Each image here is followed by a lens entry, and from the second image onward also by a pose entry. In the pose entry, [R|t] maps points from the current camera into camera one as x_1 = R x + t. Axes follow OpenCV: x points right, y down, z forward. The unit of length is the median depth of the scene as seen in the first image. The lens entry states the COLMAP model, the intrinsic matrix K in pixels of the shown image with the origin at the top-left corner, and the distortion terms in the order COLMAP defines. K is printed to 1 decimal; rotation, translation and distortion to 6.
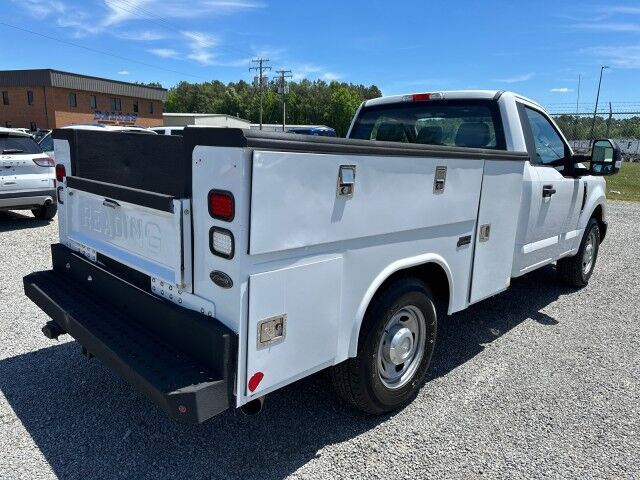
lens RADIAL K [[451.7, 0, 318.8], [0, 451.7, 242.9], [0, 0, 1]] dist [0.041077, -0.046206]
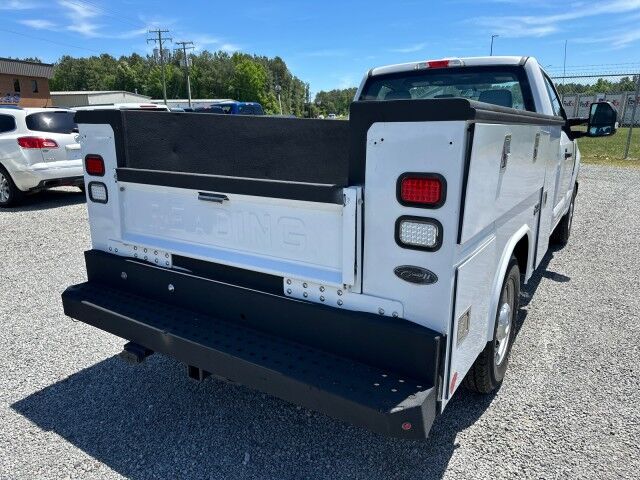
lens RADIAL K [[456.9, 0, 320.0], [0, 456.9, 240.0], [0, 0, 1]] dist [-0.001474, -0.004336]
pose [[0.978408, -0.090726, 0.185707, -0.206915], [0.081726, 0.995104, 0.055576, -0.019004], [-0.189840, -0.039199, 0.981032, 0.063243]]
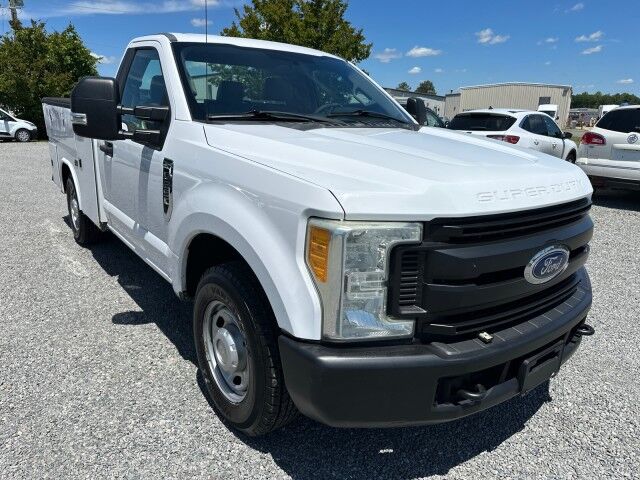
lens RADIAL K [[458.5, 0, 317.3], [0, 458.5, 240.2], [0, 0, 1]] dist [0.063915, -0.079202]
pose [[-0.159764, 0.230290, -0.959918, 1.069122], [-0.242626, 0.933419, 0.264314, -0.225340], [0.956874, 0.275129, -0.093253, 1.217514]]
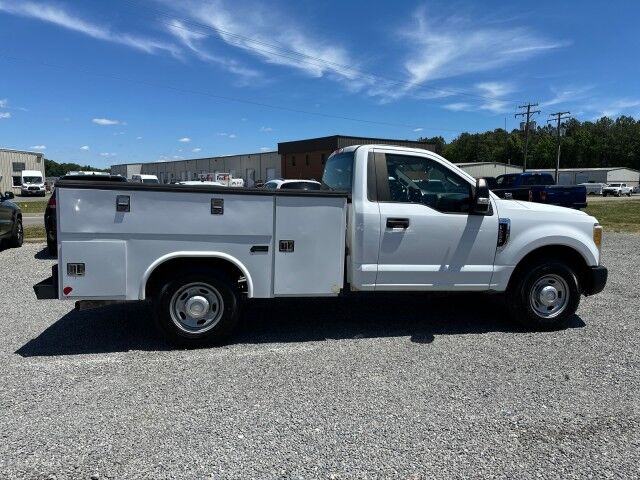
lens RADIAL K [[458.5, 0, 317.3], [0, 458.5, 240.2], [0, 0, 1]] dist [0.063915, -0.079202]
pose [[0.822042, 0.044567, -0.567680, 0.822389], [-0.108316, 0.990969, -0.079051, 0.040690], [0.559030, 0.126472, 0.819445, -0.083980]]
